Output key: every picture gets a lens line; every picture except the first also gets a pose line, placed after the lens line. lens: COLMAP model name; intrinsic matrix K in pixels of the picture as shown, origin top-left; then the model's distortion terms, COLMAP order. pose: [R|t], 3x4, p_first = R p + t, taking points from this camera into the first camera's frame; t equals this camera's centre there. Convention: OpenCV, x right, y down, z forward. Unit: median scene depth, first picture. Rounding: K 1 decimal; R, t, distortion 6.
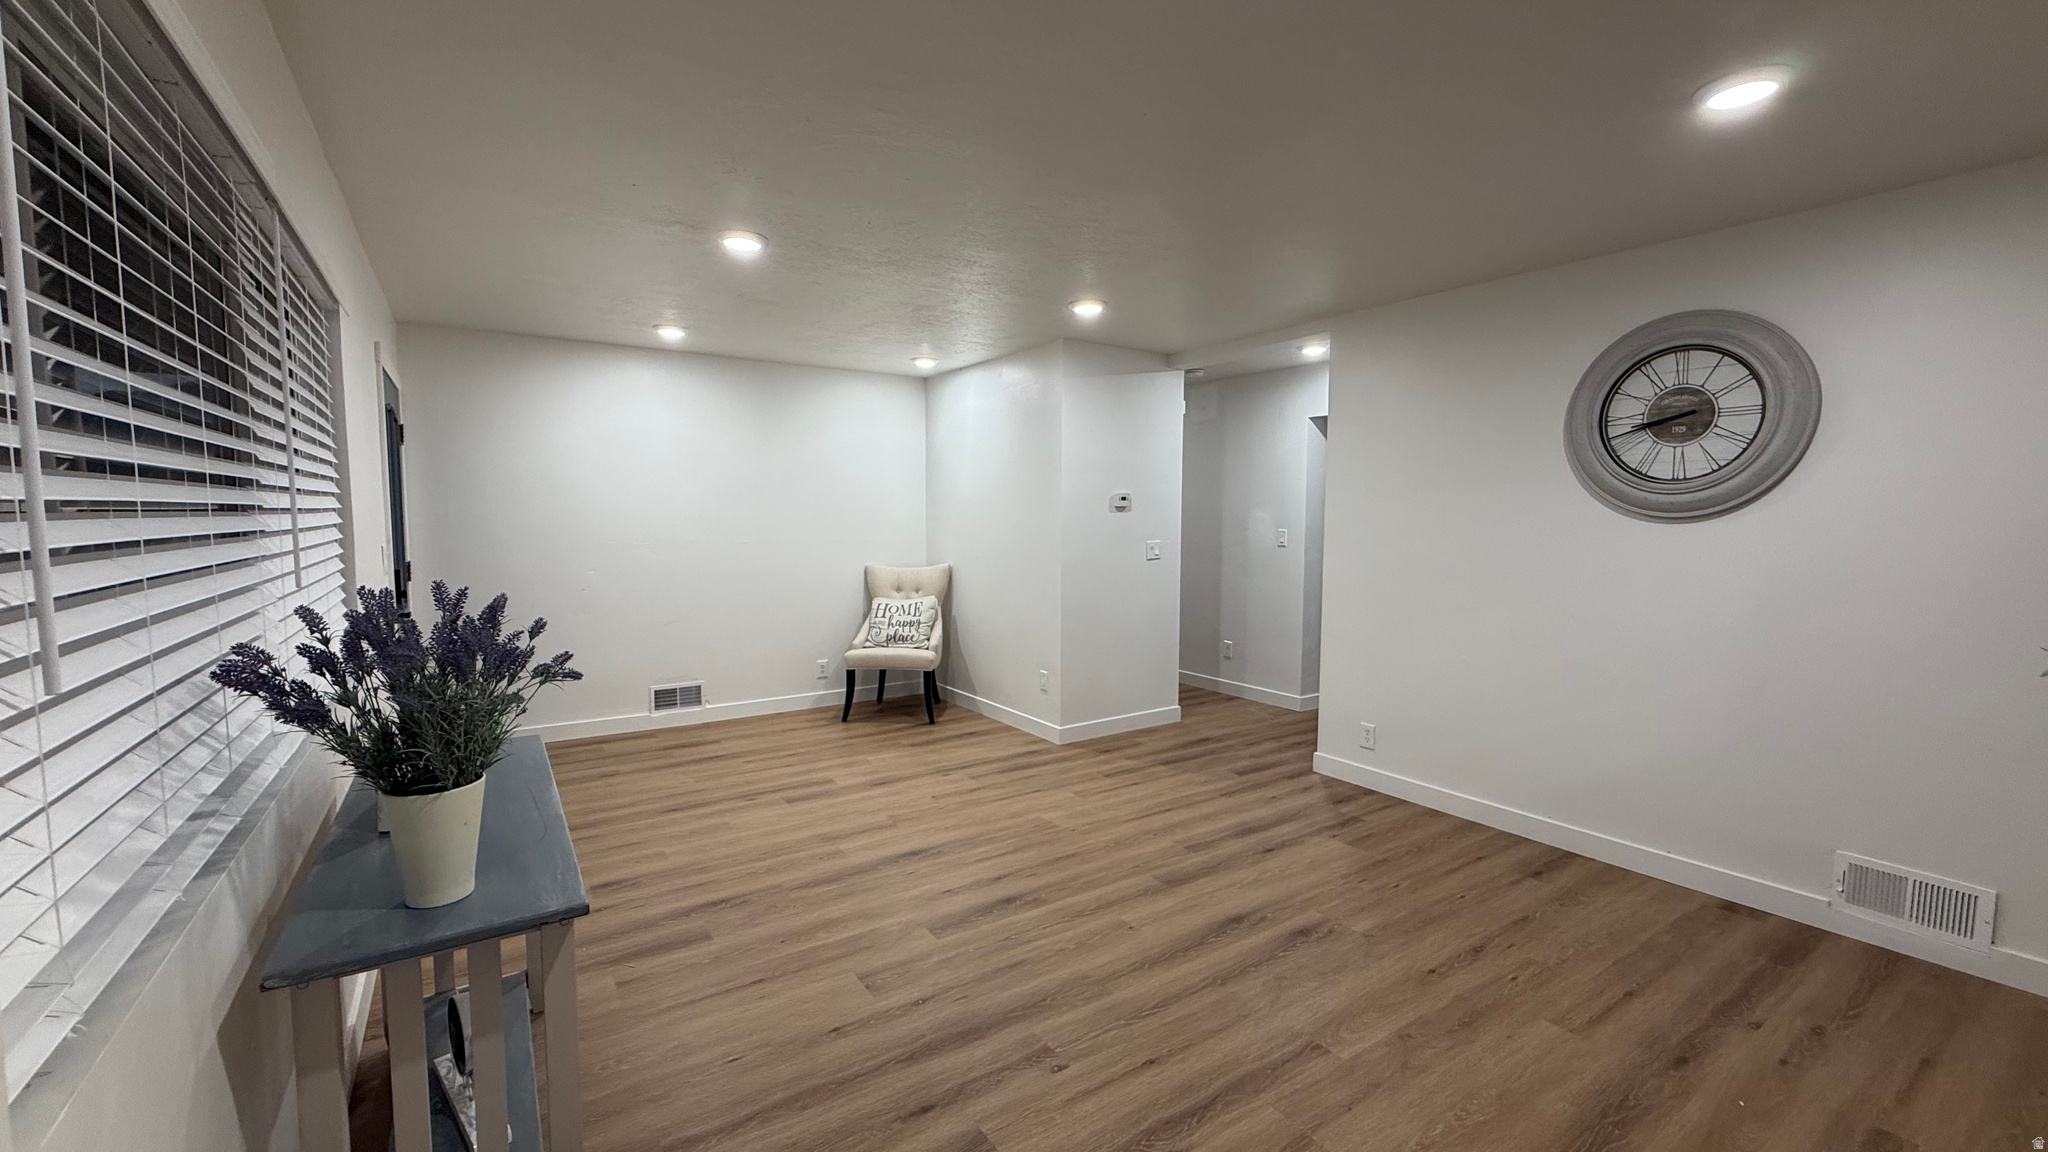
lens RADIAL K [[815.5, 0, 1019.9], [0, 815.5, 575.7], [0, 0, 1]] dist [0.000259, -0.000067]
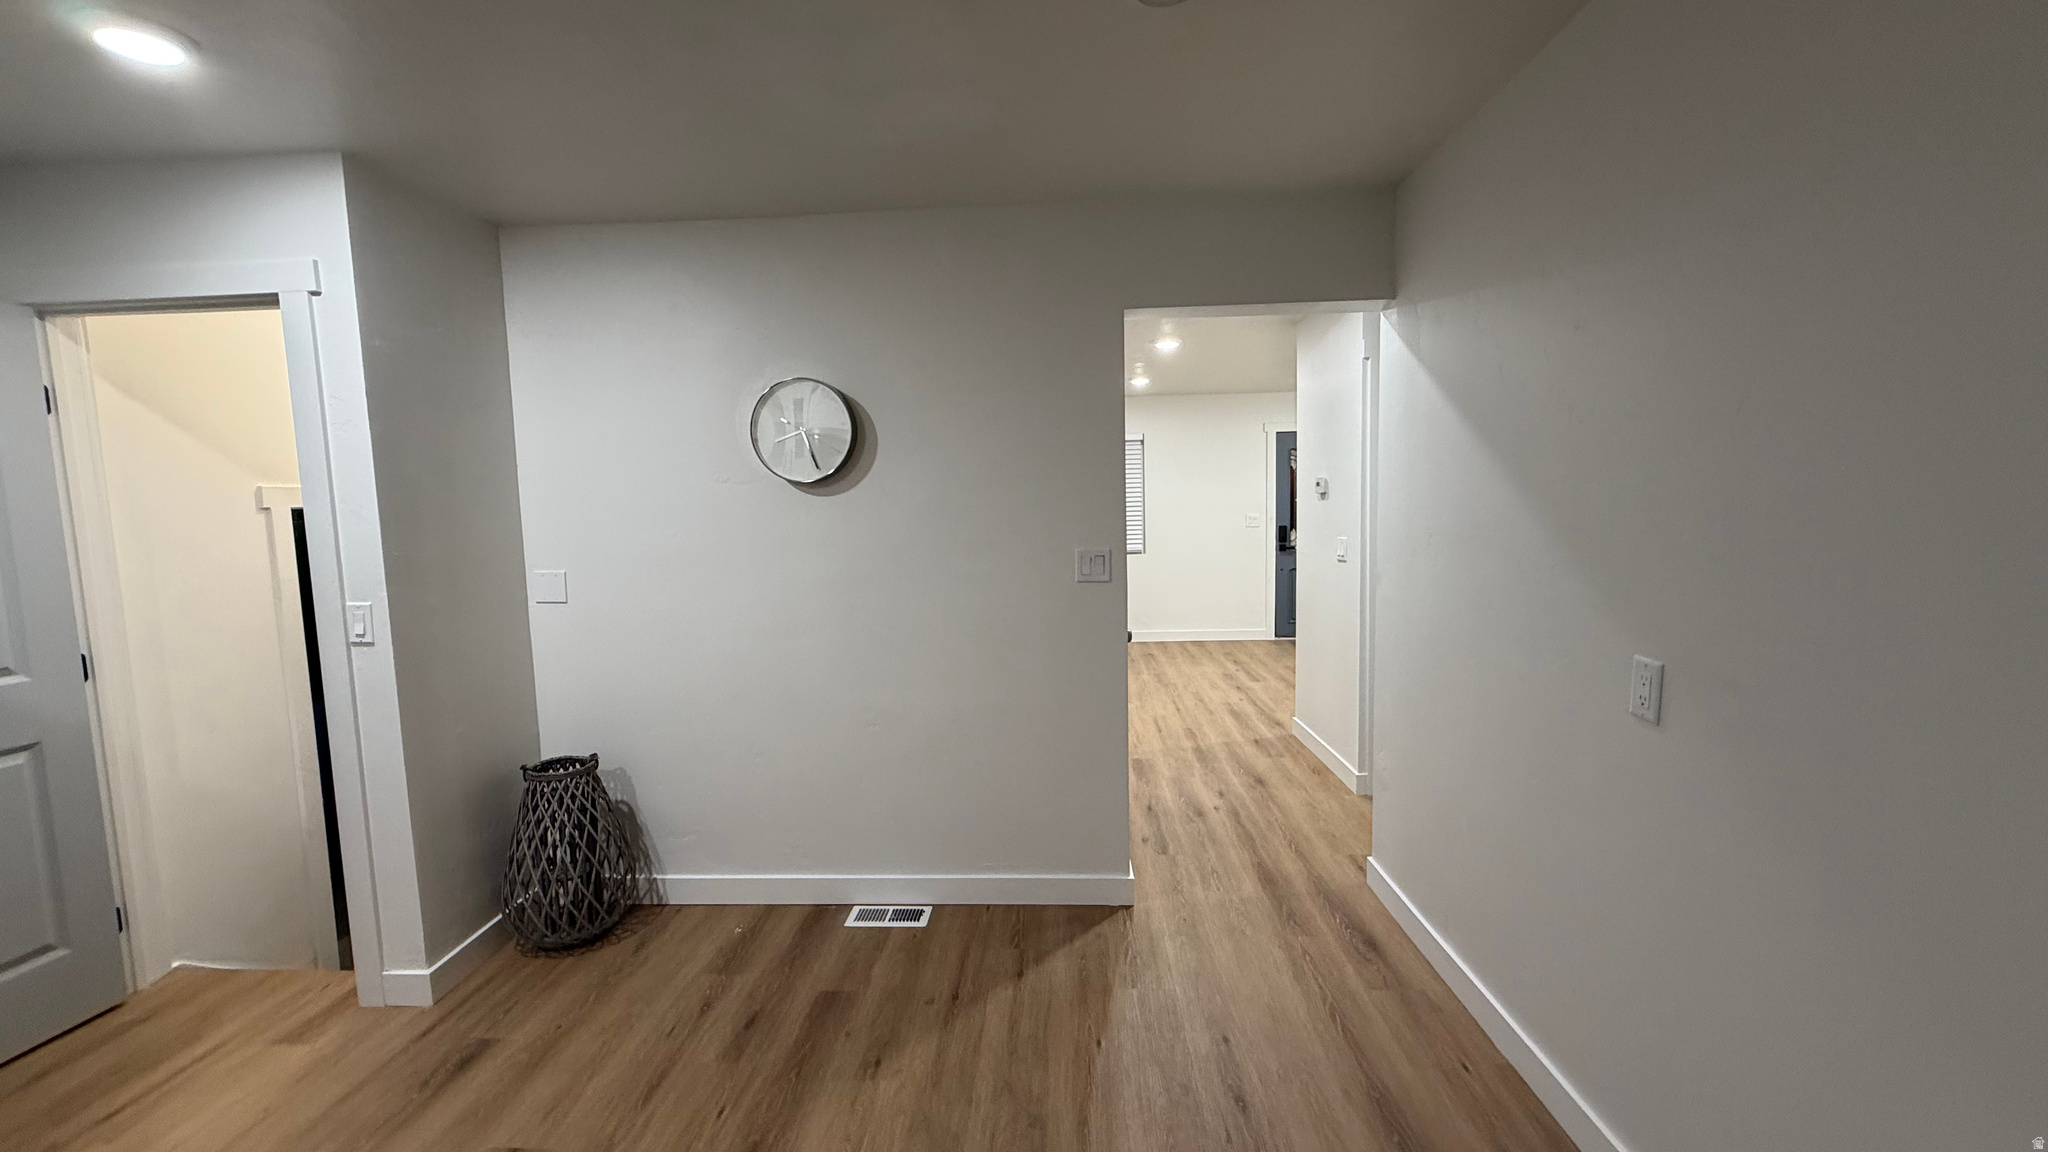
lens RADIAL K [[815.5, 0, 1019.9], [0, 815.5, 575.7], [0, 0, 1]] dist [0.000259, -0.000067]
pose [[-0.595597, 0.087627, -0.798490, 1.595560], [-0.038129, 0.989828, 0.137066, -0.169859], [0.802378, 0.112082, -0.586197, 2.000114]]
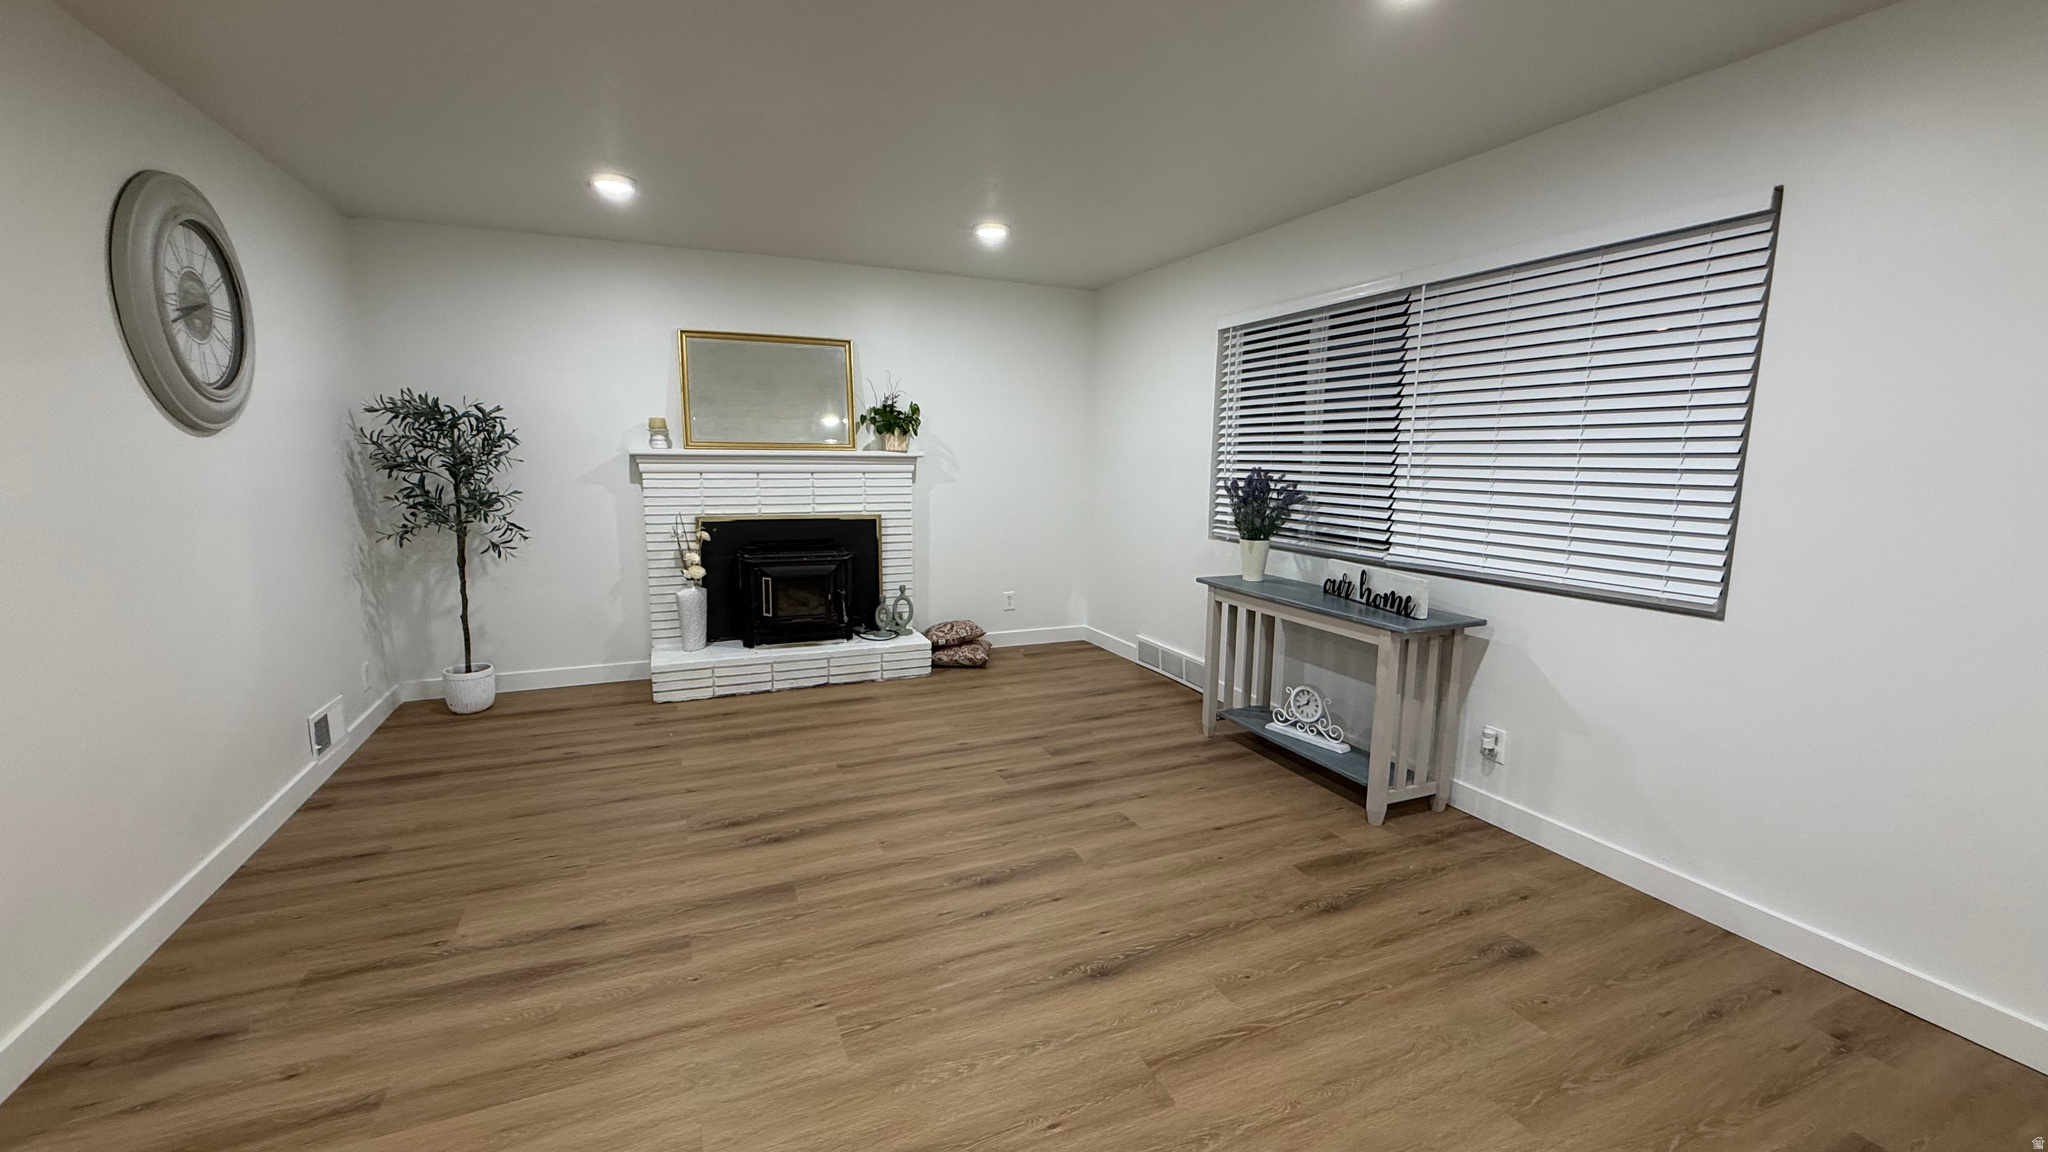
lens RADIAL K [[815.5, 0, 1019.9], [0, 815.5, 575.7], [0, 0, 1]] dist [0.000259, -0.000067]
pose [[-0.983591, -0.039495, 0.176039, -0.172931], [0.001321, 0.974142, 0.225931, -0.109013], [-0.180410, 0.222456, -0.958105, 1.622088]]
